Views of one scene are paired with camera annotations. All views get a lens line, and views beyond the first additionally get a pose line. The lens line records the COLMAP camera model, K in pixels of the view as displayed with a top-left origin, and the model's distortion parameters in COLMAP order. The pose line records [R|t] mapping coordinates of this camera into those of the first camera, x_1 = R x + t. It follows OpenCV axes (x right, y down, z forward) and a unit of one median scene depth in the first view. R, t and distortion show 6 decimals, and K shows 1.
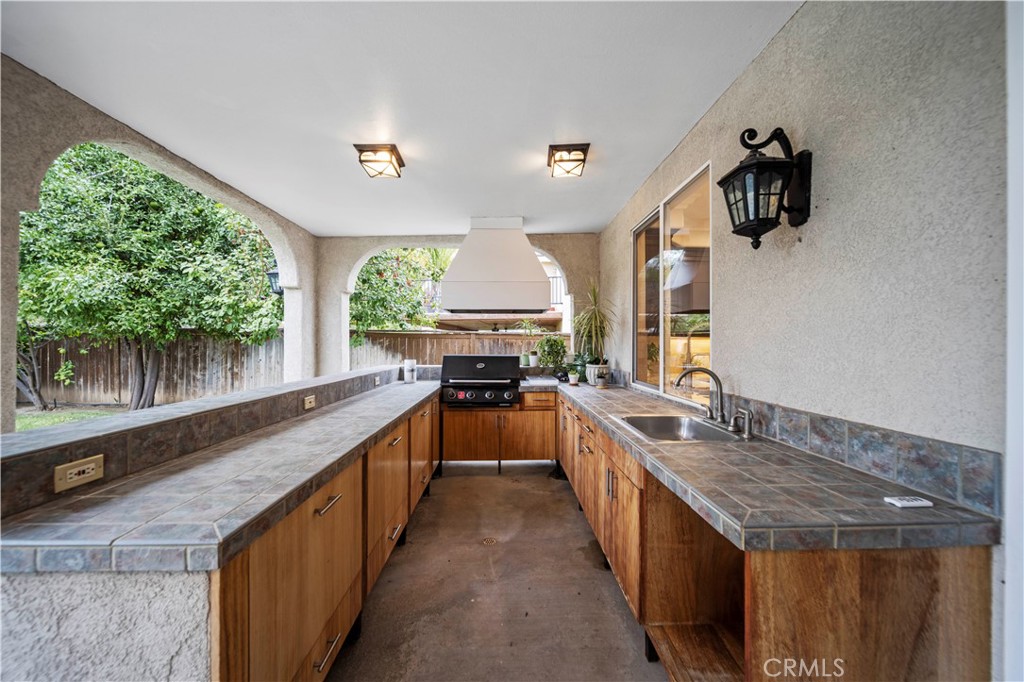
lens RADIAL K [[358.2, 0, 511.8], [0, 358.2, 343.5], [0, 0, 1]] dist [0.000412, -0.002375]
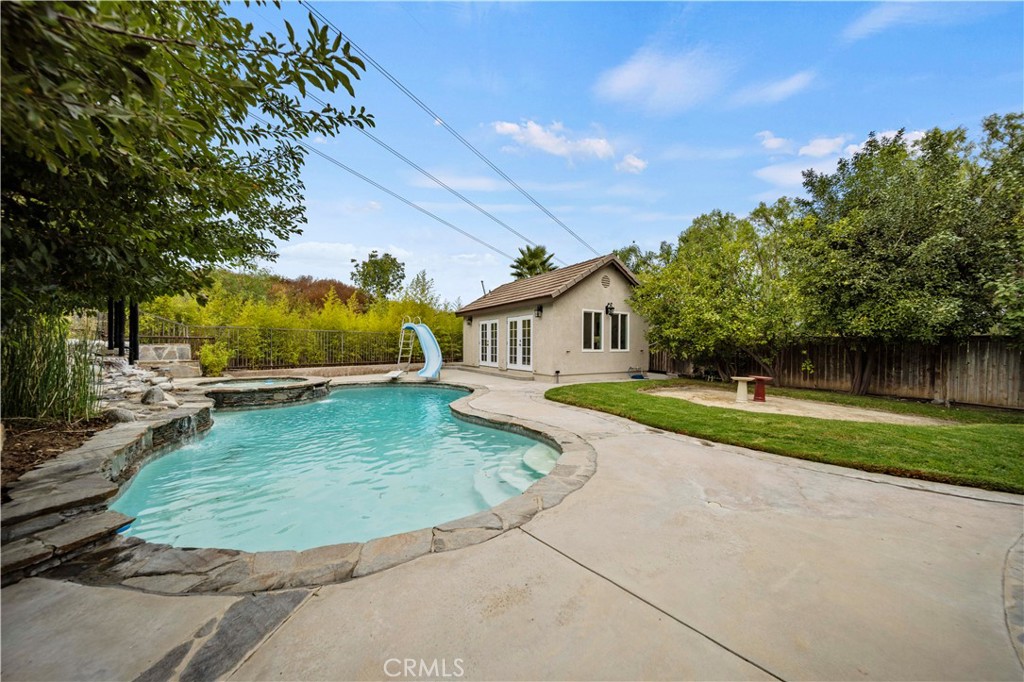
lens RADIAL K [[367.7, 0, 515.6], [0, 367.7, 344.3], [0, 0, 1]] dist [0.001004, 0.000039]
pose [[0.537615, -0.000596, -0.843190, -1.347579], [-0.003643, 0.999989, -0.003030, -0.013995], [0.843183, 0.004701, 0.537607, -2.368319]]
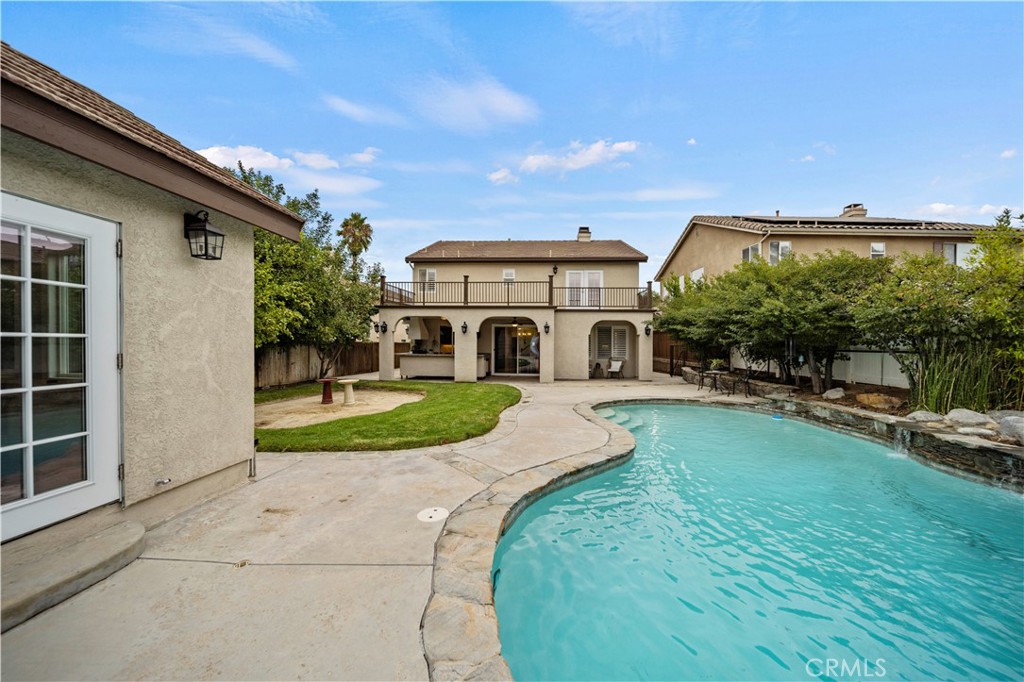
lens RADIAL K [[362.8, 0, 530.6], [0, 362.8, 345.4], [0, 0, 1]] dist [-0.001103, -0.000159]
pose [[0.023610, -0.007742, 0.999691, -6.224980], [0.002874, 0.999966, 0.007676, -0.095852], [-0.999717, 0.002692, 0.023632, -0.716831]]
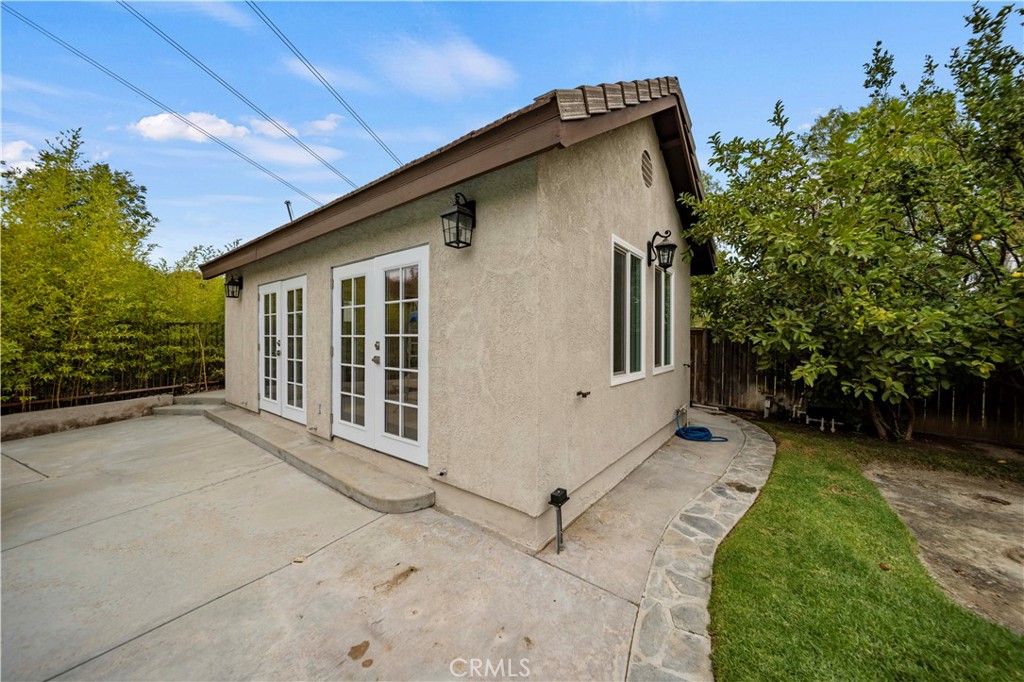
lens RADIAL K [[365.7, 0, 514.0], [0, 365.7, 336.8], [0, 0, 1]] dist [-0.000679, -0.000306]
pose [[0.797272, -0.001516, -0.603618, -4.332777], [-0.000880, 0.999993, -0.003674, -0.108313], [0.603619, 0.003460, 0.797265, -0.383032]]
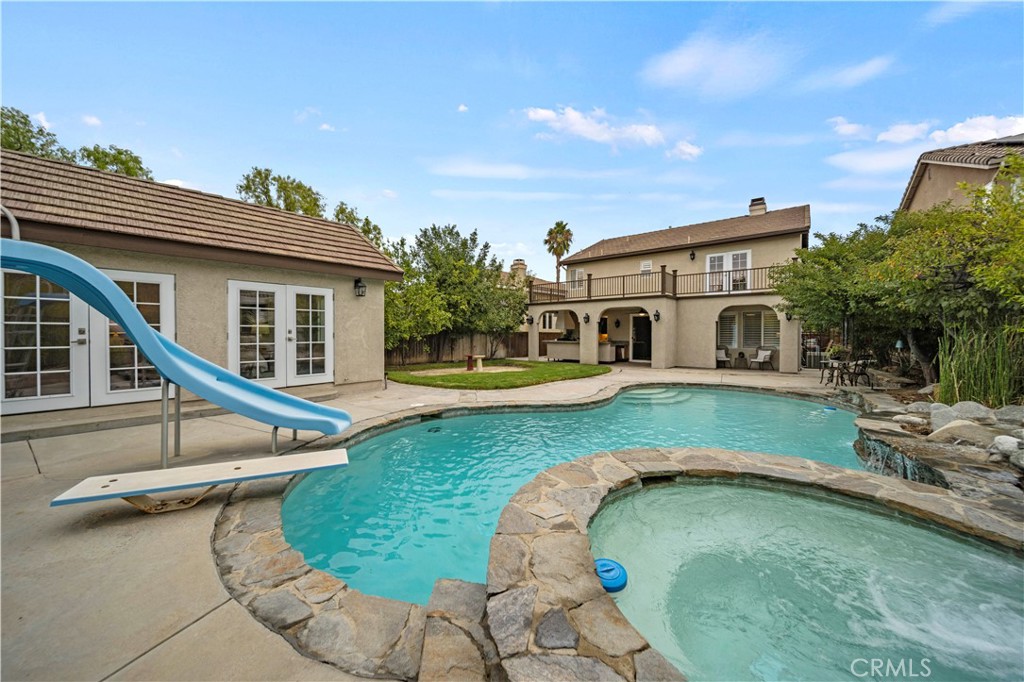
lens RADIAL K [[365.7, 0, 514.0], [0, 365.7, 336.8], [0, 0, 1]] dist [-0.000679, -0.000306]
pose [[0.609289, -0.009001, 0.792897, -6.717004], [0.009345, 0.999948, 0.004170, -0.035946], [-0.792893, 0.004869, 0.609341, -2.508027]]
